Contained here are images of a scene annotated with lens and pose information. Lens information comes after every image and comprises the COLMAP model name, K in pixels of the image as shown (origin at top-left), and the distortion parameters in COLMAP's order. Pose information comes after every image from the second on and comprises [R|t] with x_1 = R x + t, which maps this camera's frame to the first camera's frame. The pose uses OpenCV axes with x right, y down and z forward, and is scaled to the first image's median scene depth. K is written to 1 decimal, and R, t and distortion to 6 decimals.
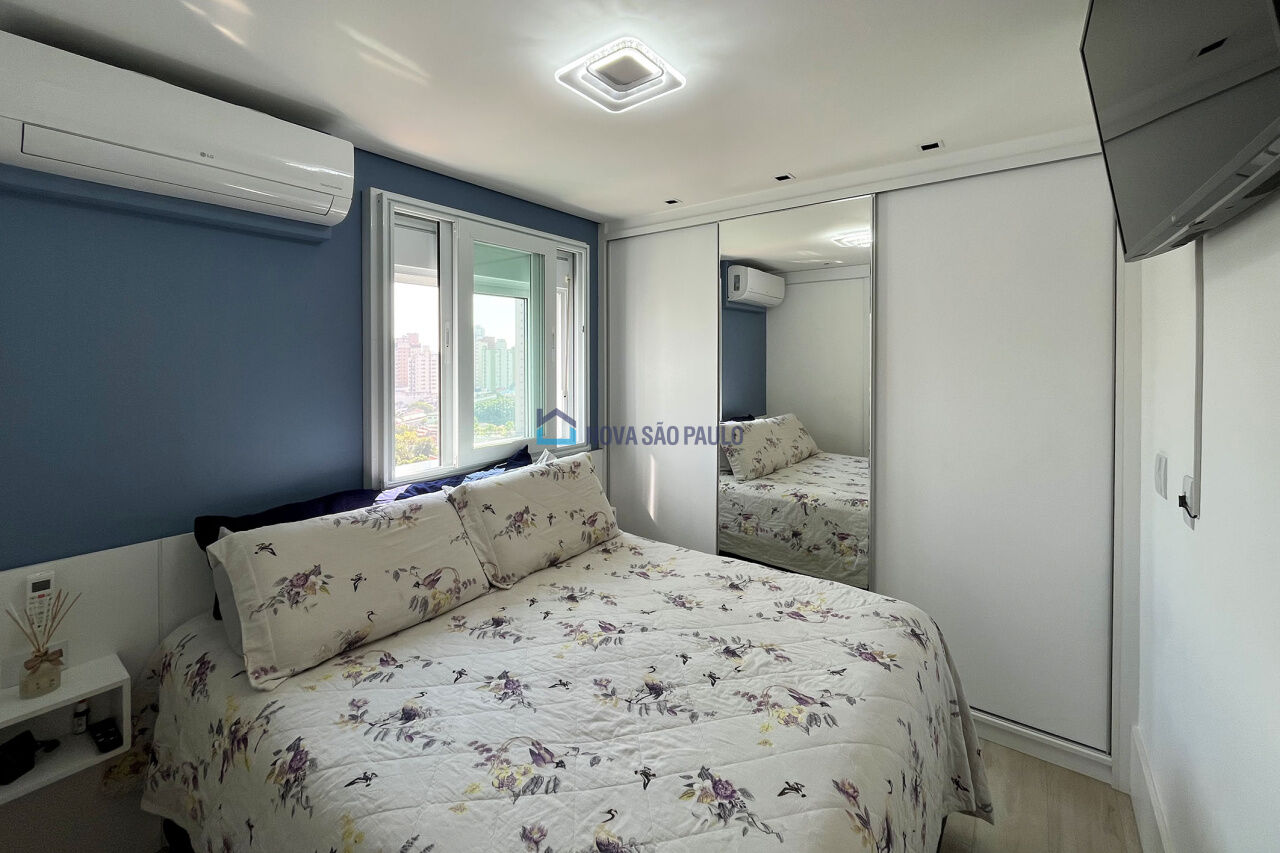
lens RADIAL K [[504.8, 0, 659.7], [0, 504.8, 361.1], [0, 0, 1]] dist [-0.007976, 0.000040]
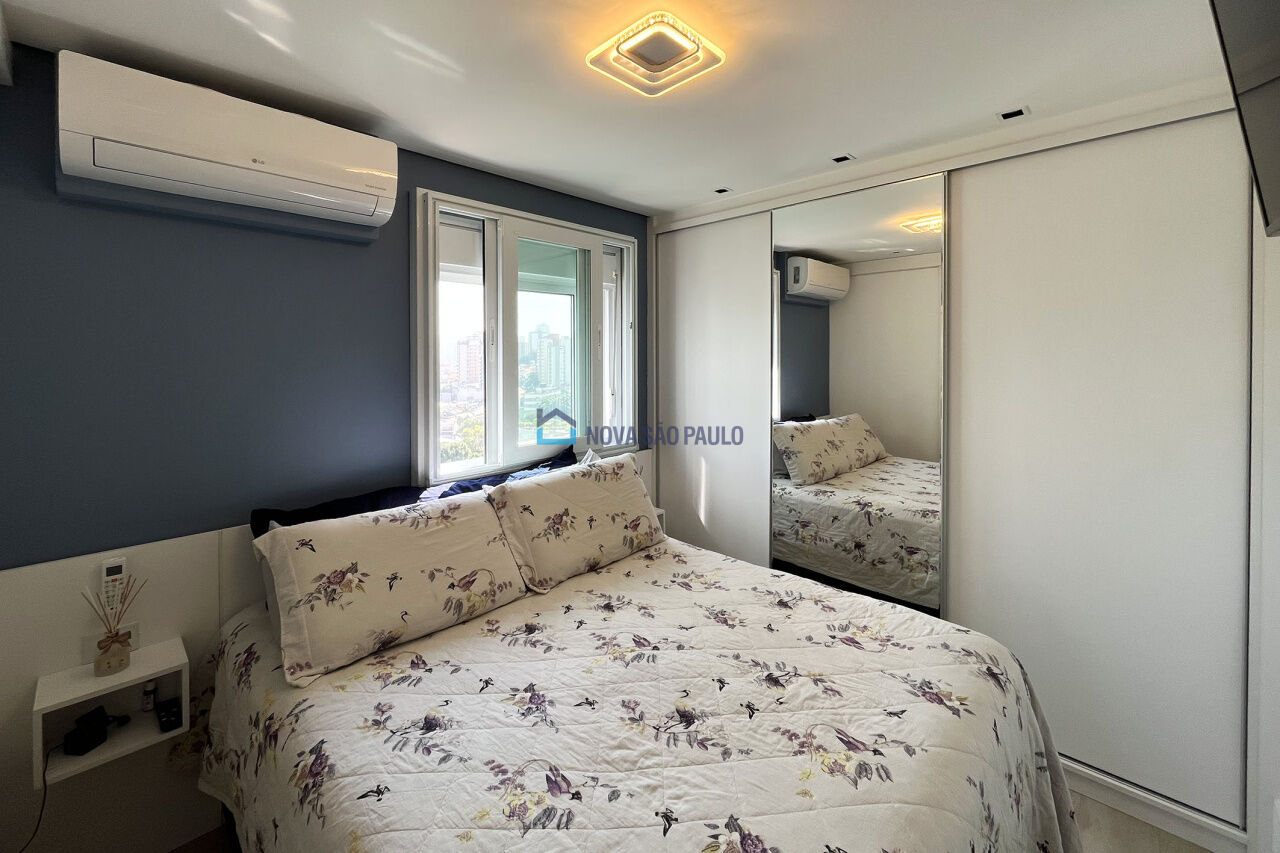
lens RADIAL K [[510.1, 0, 658.5], [0, 510.1, 358.8], [0, 0, 1]] dist [-0.007628, 0.000933]
pose [[0.992328, -0.000705, -0.123634, 0.043950], [0.001033, 0.999996, 0.002590, -0.004186], [0.123631, -0.002698, 0.992325, 0.057786]]
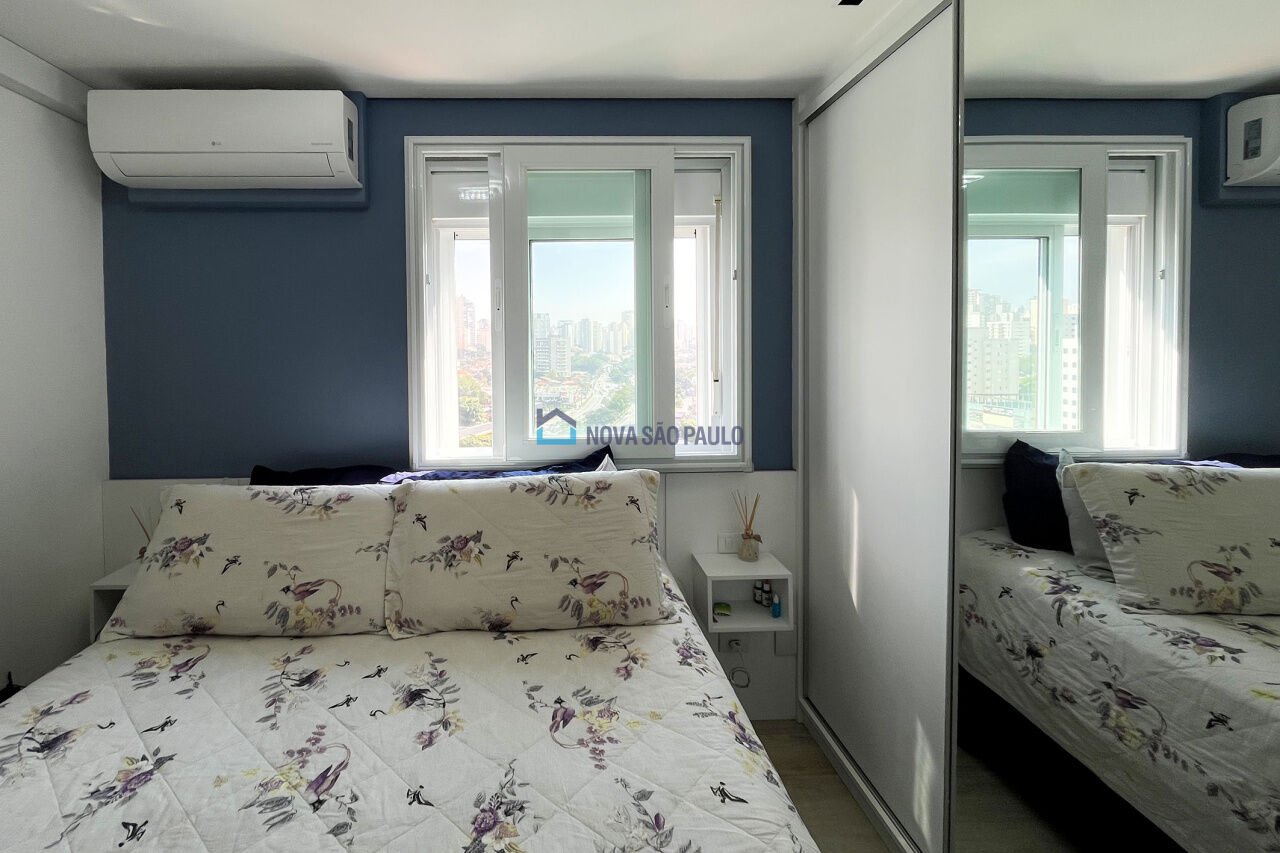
lens RADIAL K [[557.1, 0, 585.6], [0, 557.1, 346.0], [0, 0, 1]] dist [-0.004145, 0.000032]
pose [[0.613602, 0.008236, -0.789572, 0.548341], [0.006451, 0.999860, 0.015443, 0.025961], [0.789589, -0.014570, 0.613463, 0.819134]]
